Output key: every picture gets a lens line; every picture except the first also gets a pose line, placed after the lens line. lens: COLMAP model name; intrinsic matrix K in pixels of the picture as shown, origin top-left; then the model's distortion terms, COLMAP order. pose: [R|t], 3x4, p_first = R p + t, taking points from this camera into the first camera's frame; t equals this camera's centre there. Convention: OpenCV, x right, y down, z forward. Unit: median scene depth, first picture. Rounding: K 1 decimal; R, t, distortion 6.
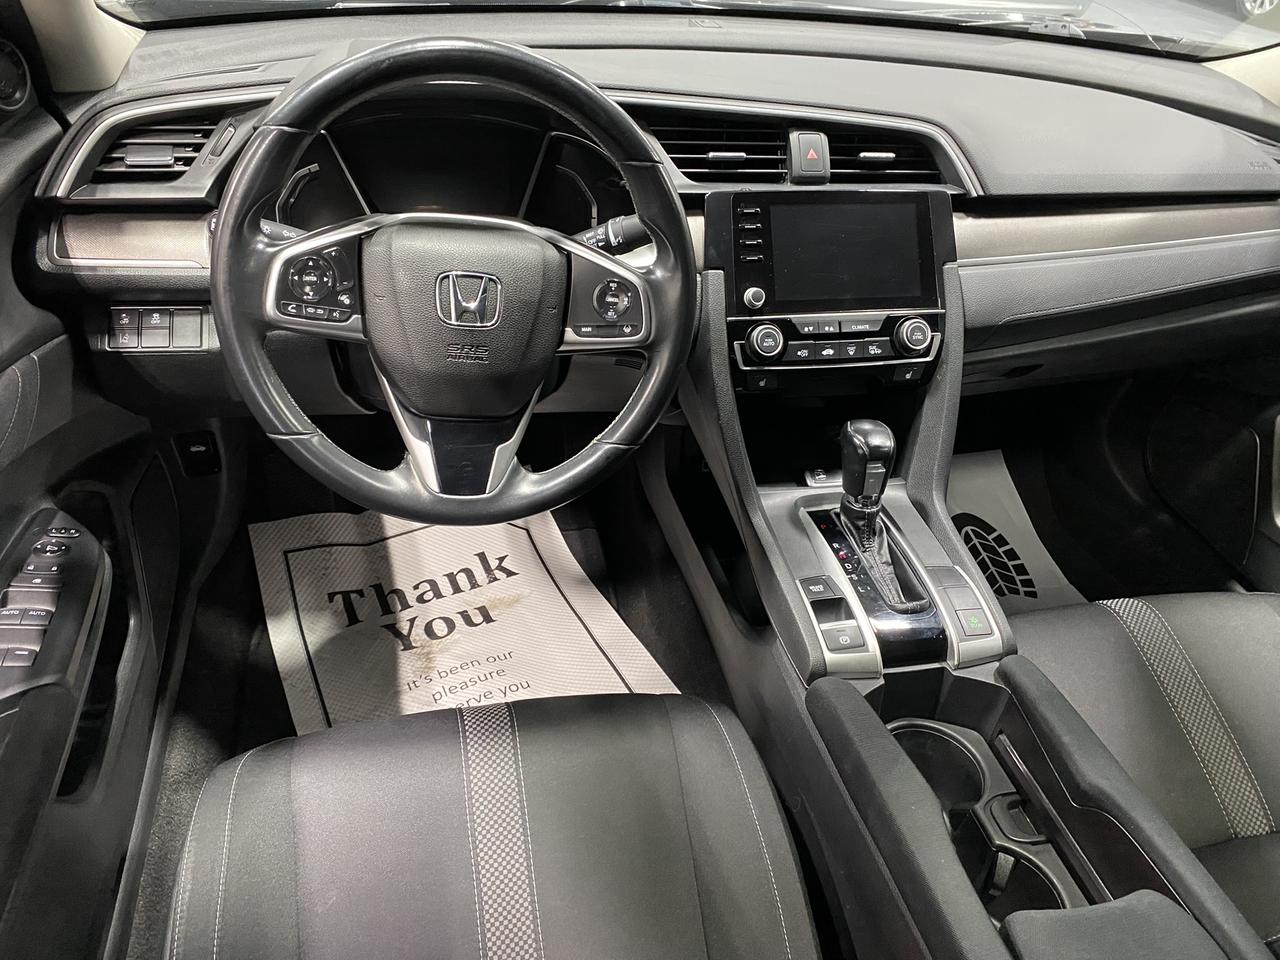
lens RADIAL K [[967.6, 0, 636.9], [0, 967.6, 473.7], [0, 0, 1]] dist [0.005379, -0.005478]
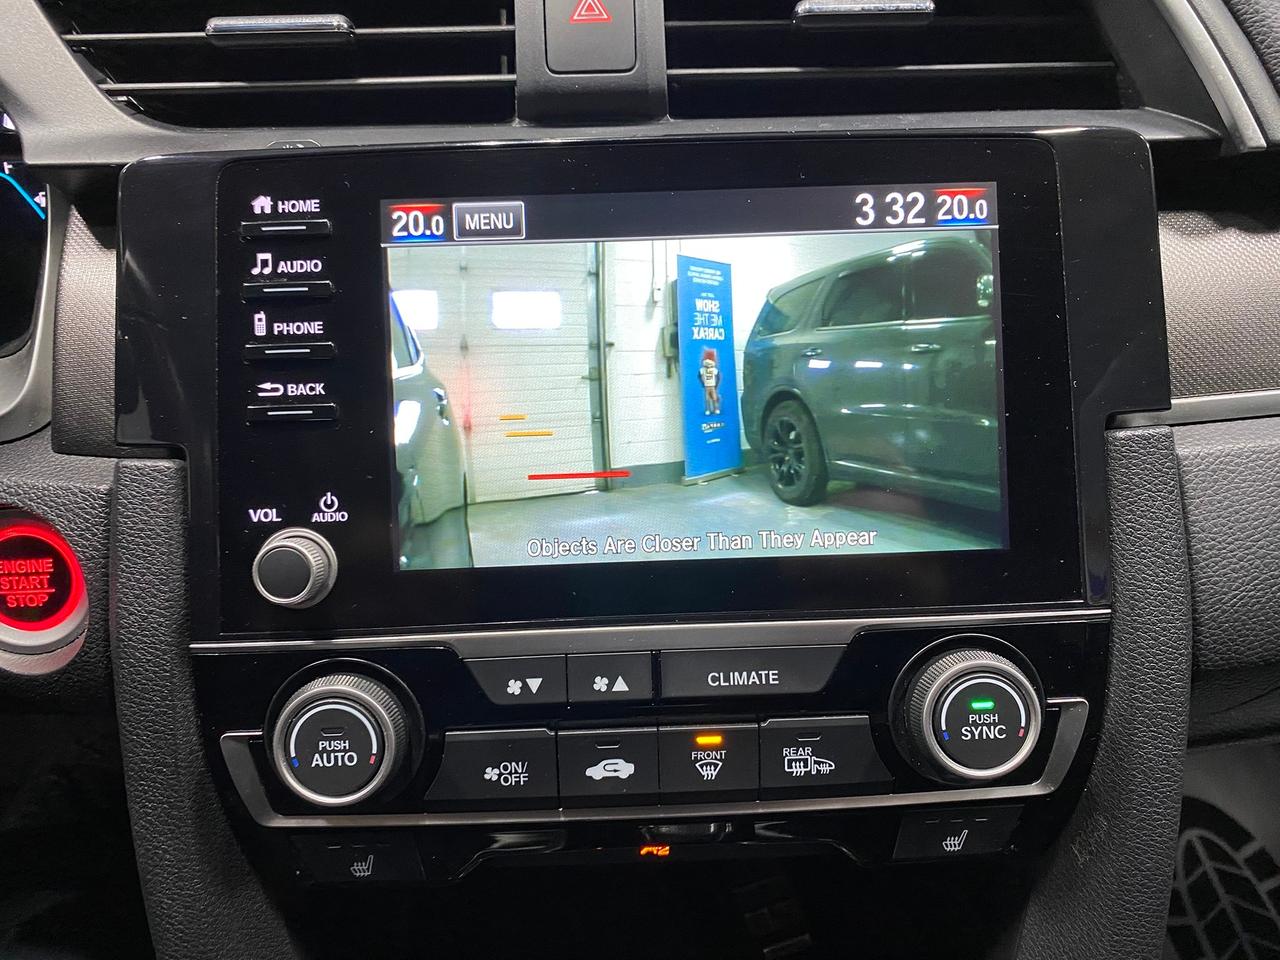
lens RADIAL K [[967.6, 0, 633.7], [0, 967.6, 478.7], [0, 0, 1]] dist [0.005379, -0.005478]
pose [[0.980081, 0.029775, -0.196352, 0.246609], [-0.029795, 0.999552, 0.002851, -0.199641], [0.196348, 0.003056, 0.980529, 0.734953]]
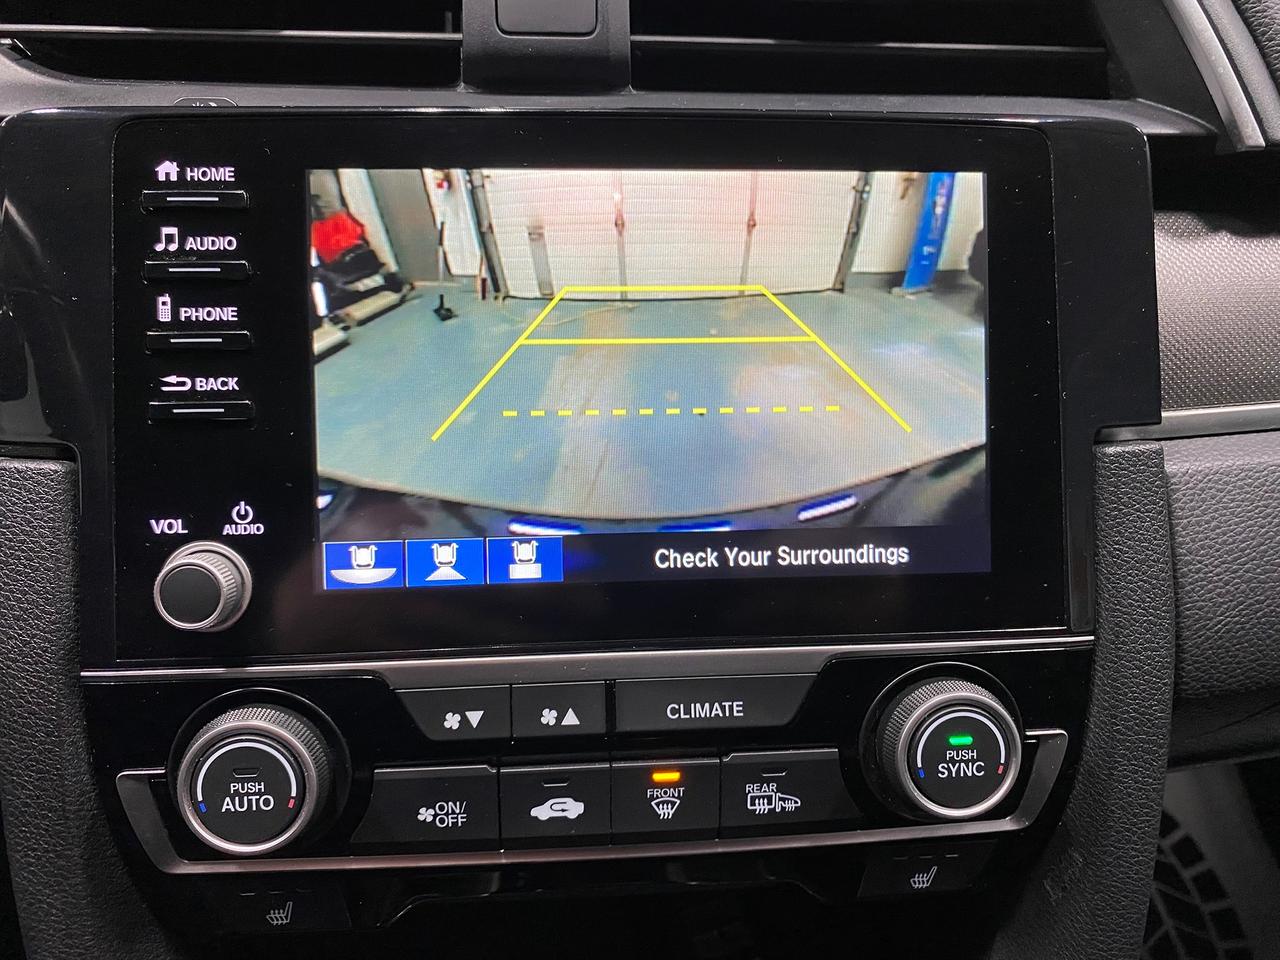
lens RADIAL K [[967.6, 0, 633.2], [0, 967.6, 479.1], [0, 0, 1]] dist [0.005379, -0.005478]
pose [[0.990021, 0.049498, -0.131938, 0.237555], [-0.046367, 0.998568, 0.026695, -0.208074], [0.133070, -0.020311, 0.990898, 0.757409]]
